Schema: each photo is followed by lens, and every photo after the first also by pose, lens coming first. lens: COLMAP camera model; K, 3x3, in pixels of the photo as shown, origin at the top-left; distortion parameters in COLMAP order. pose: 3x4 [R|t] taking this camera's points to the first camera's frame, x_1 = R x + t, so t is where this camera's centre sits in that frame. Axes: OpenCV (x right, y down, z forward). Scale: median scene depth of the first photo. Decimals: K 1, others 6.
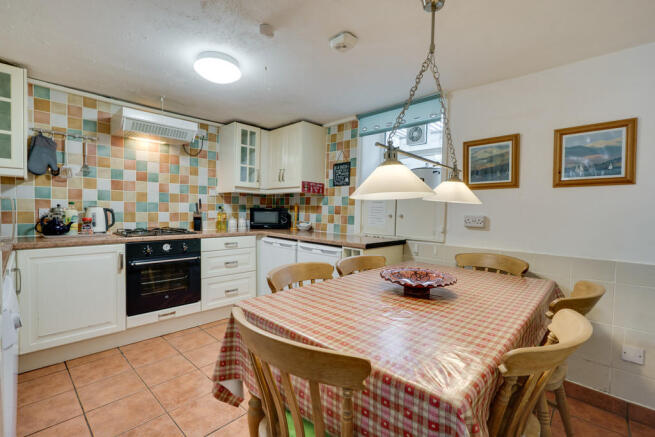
lens RADIAL K [[295.1, 0, 328.5], [0, 295.1, 218.9], [0, 0, 1]] dist [-0.002082, 0.001628]
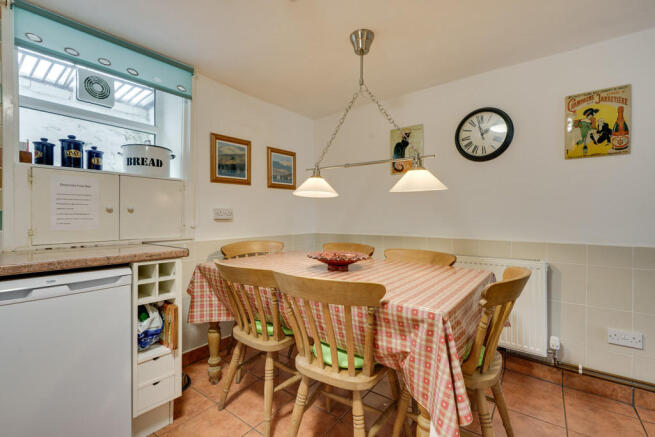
lens RADIAL K [[295.1, 0, 328.0], [0, 295.1, 216.4], [0, 0, 1]] dist [-0.002082, 0.001628]
pose [[-0.098864, -0.021669, 0.994865, -0.473603], [0.029534, 0.999259, 0.024700, 0.002772], [-0.994663, 0.031824, -0.098151, 0.615849]]
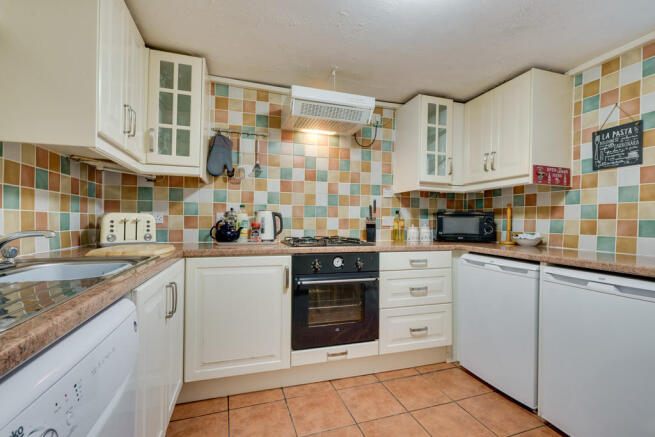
lens RADIAL K [[295.1, 0, 328.8], [0, 295.1, 225.8], [0, 0, 1]] dist [-0.002082, 0.001628]
pose [[0.879054, -0.000629, -0.476721, -0.197601], [-0.011634, 0.999673, -0.022772, 0.019452], [0.476580, 0.025564, 0.878759, 0.307525]]
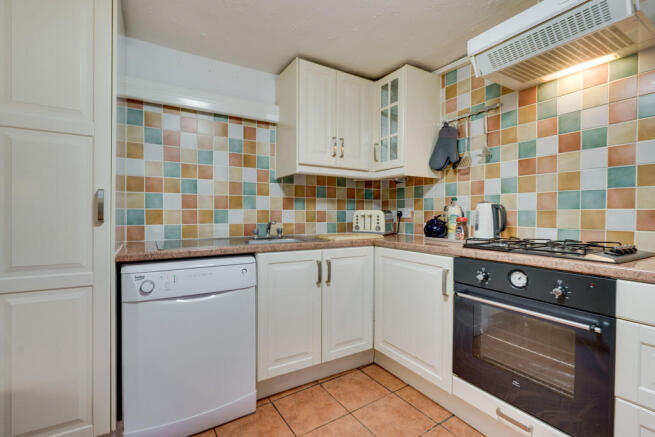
lens RADIAL K [[295.1, 0, 325.8], [0, 295.1, 225.4], [0, 0, 1]] dist [-0.002082, 0.001628]
pose [[-0.242377, 0.021239, -0.969950, -0.009203], [-0.038820, 0.998747, 0.031570, 0.005173], [0.969405, 0.045305, -0.241249, 0.752784]]
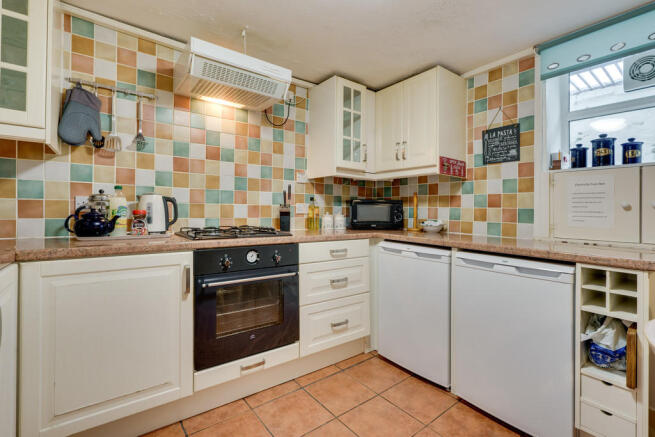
lens RADIAL K [[295.1, 0, 326.6], [0, 295.1, 216.0], [0, 0, 1]] dist [-0.002082, 0.001628]
pose [[0.988045, -0.000259, -0.154167, -0.273048], [-0.002010, 0.999892, -0.014561, 0.016118], [0.154154, 0.014697, 0.987938, 0.371086]]
